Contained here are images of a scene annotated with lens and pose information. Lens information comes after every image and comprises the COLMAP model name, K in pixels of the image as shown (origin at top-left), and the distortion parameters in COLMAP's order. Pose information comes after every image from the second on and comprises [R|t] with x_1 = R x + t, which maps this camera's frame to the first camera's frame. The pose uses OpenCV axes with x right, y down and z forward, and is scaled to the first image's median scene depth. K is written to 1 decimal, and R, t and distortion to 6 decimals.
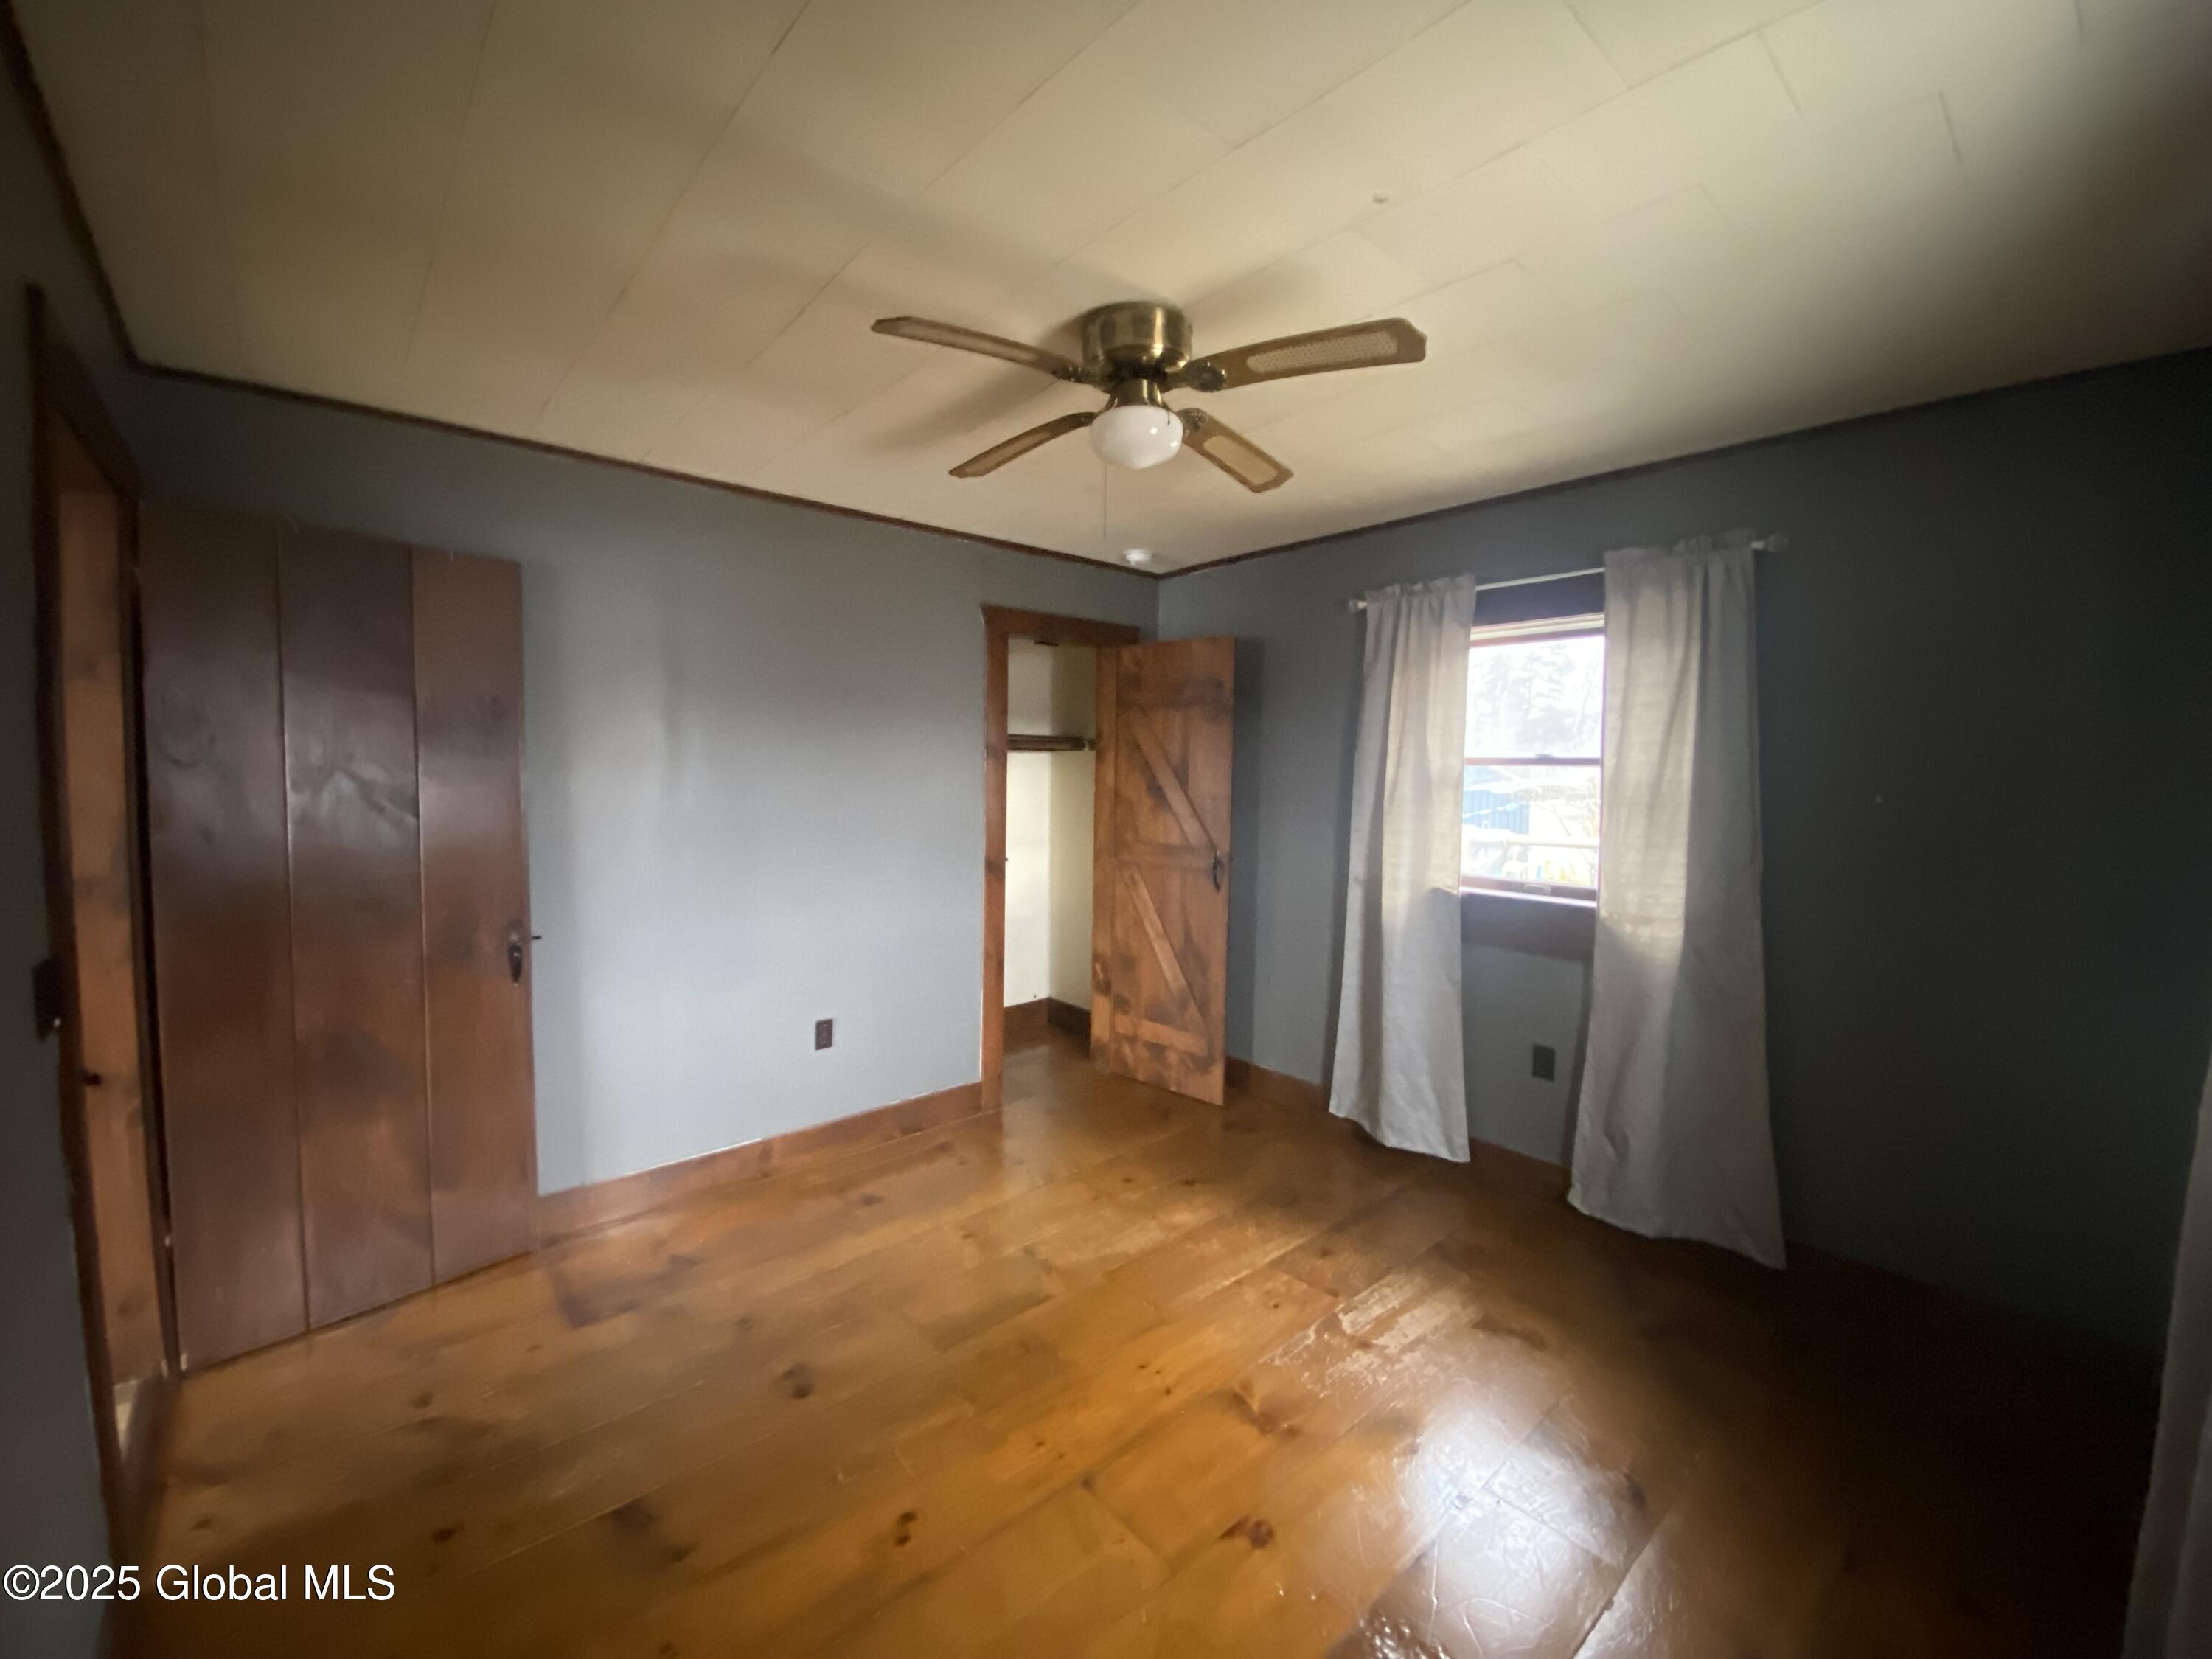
lens RADIAL K [[899.4, 0, 1096.7], [0, 899.4, 817.0], [0, 0, 1]] dist [-0.001795, -0.001087]
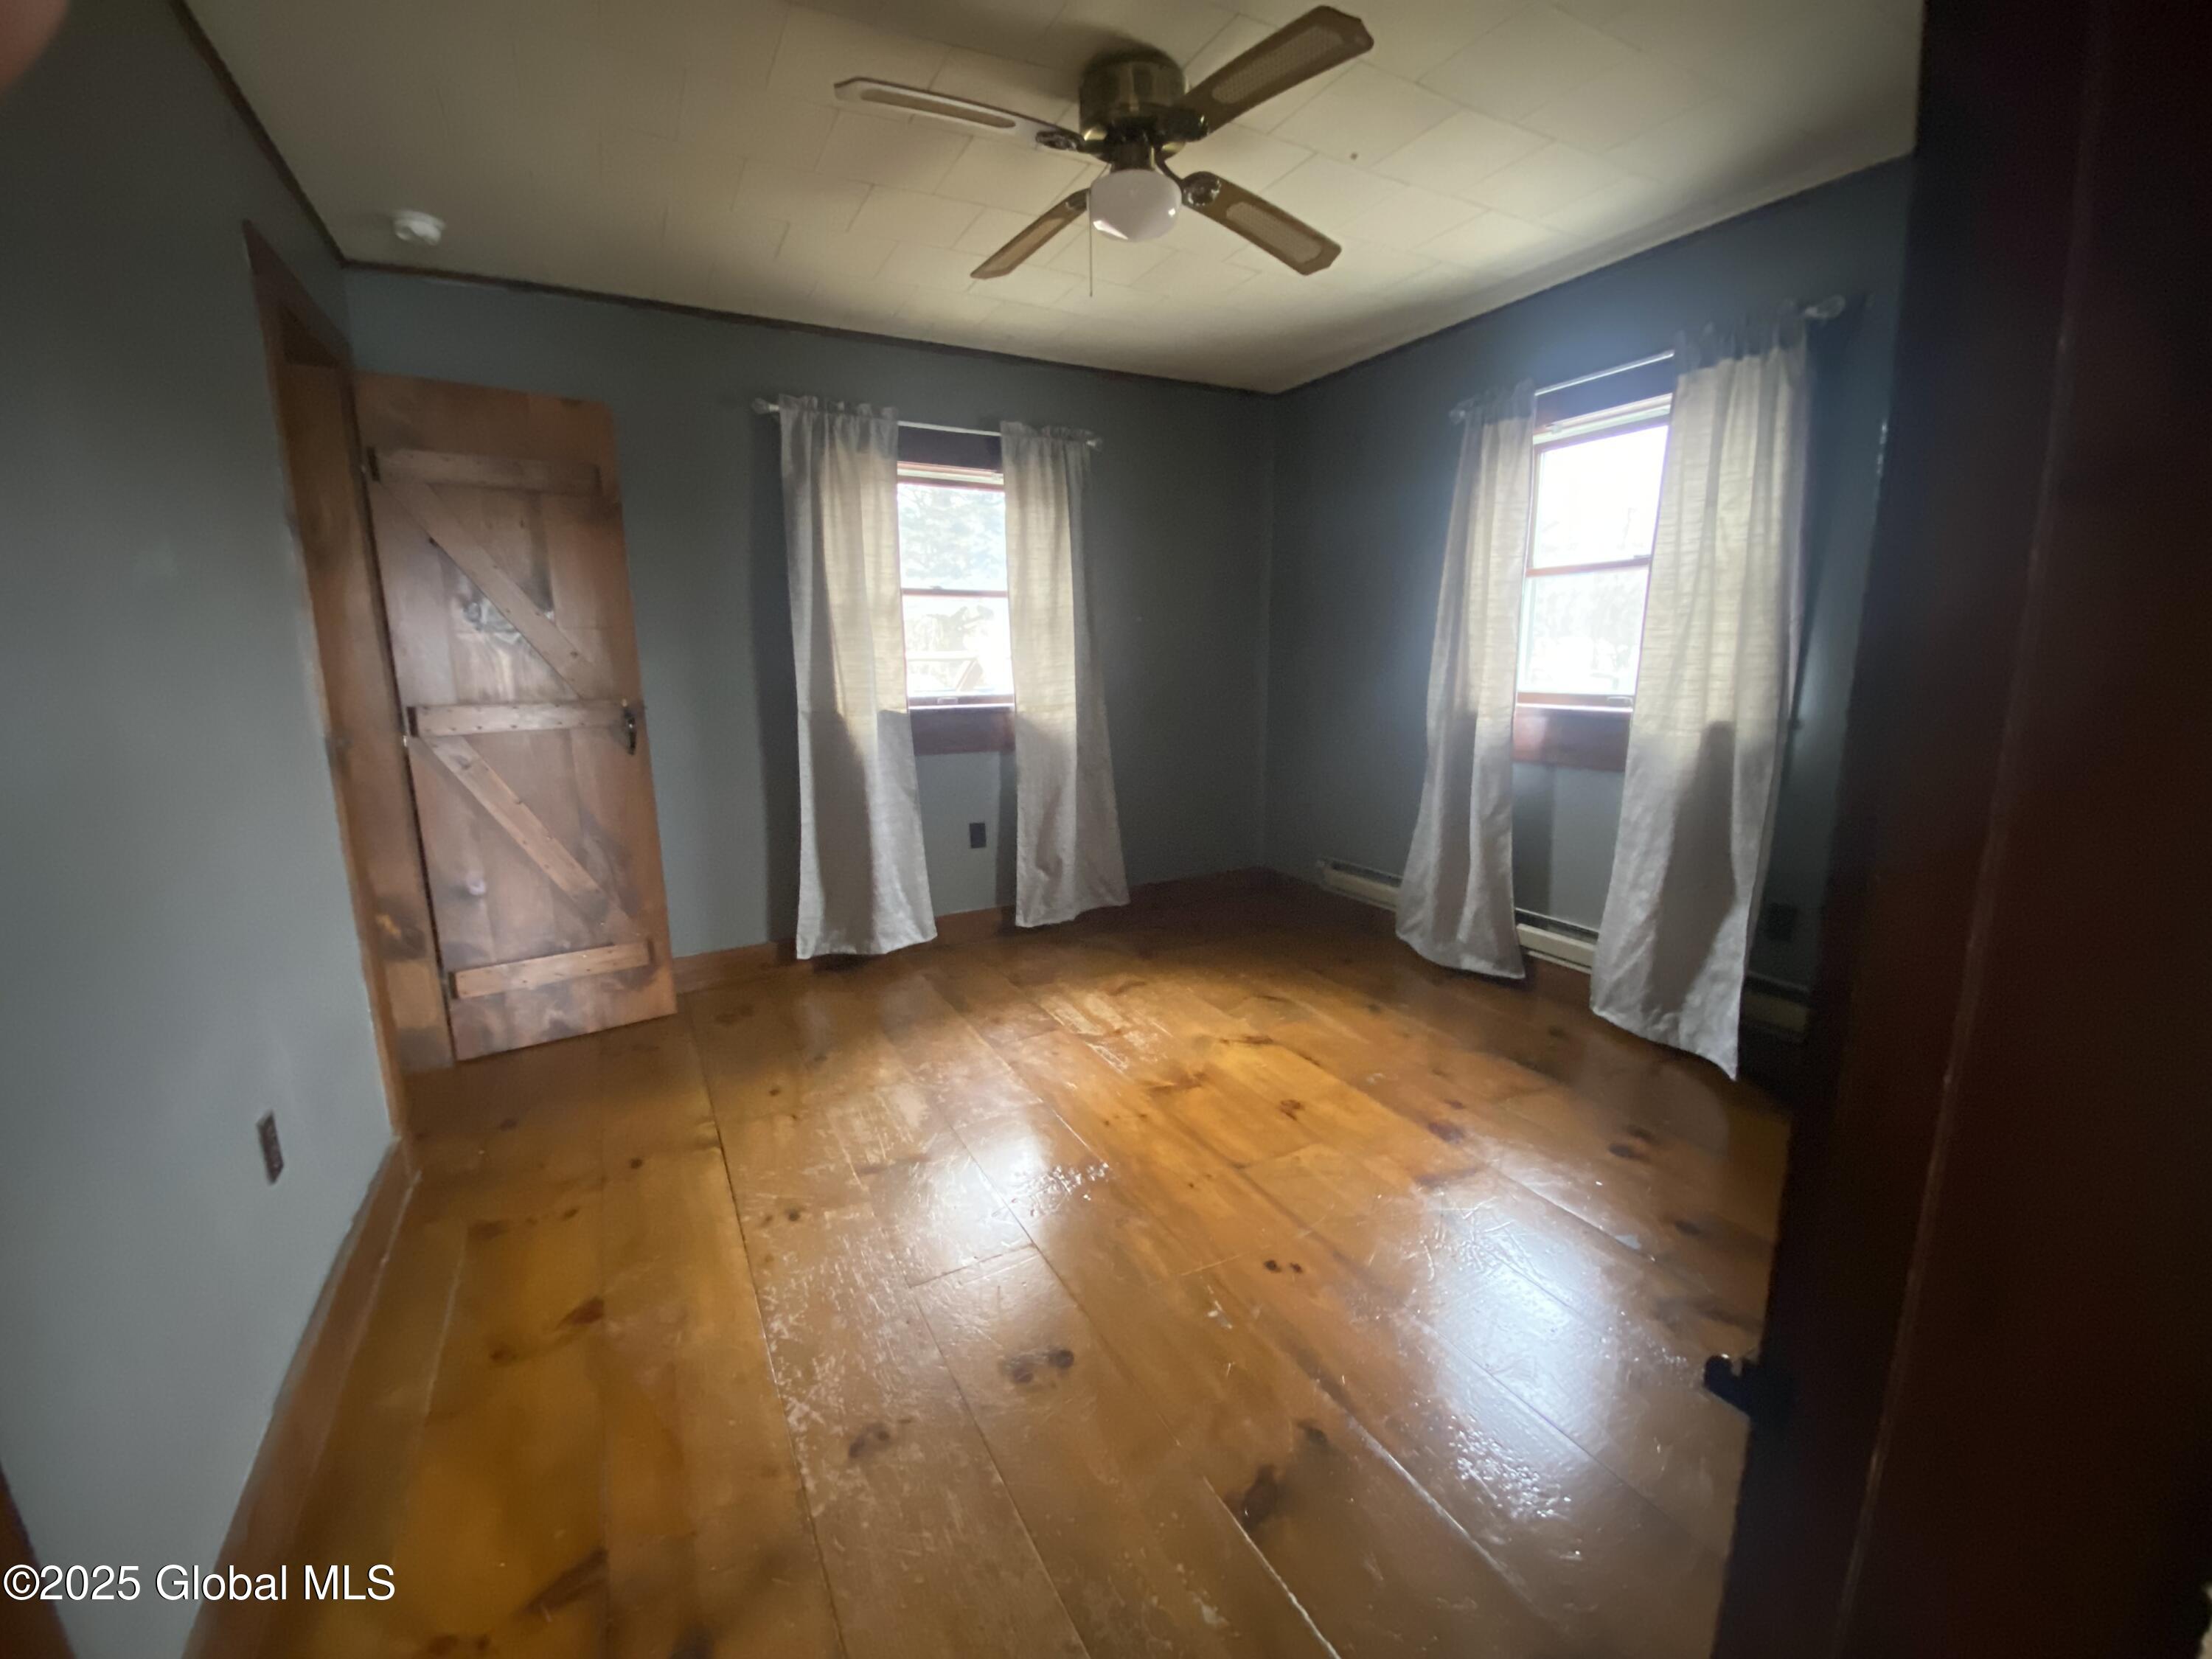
lens RADIAL K [[899.4, 0, 1081.8], [0, 899.4, 846.6], [0, 0, 1]] dist [-0.001795, -0.001087]
pose [[0.210224, -0.217589, 0.953132, -0.747405], [0.063302, 0.975902, 0.208825, 0.033372], [-0.975602, 0.016435, 0.218932, 0.620834]]
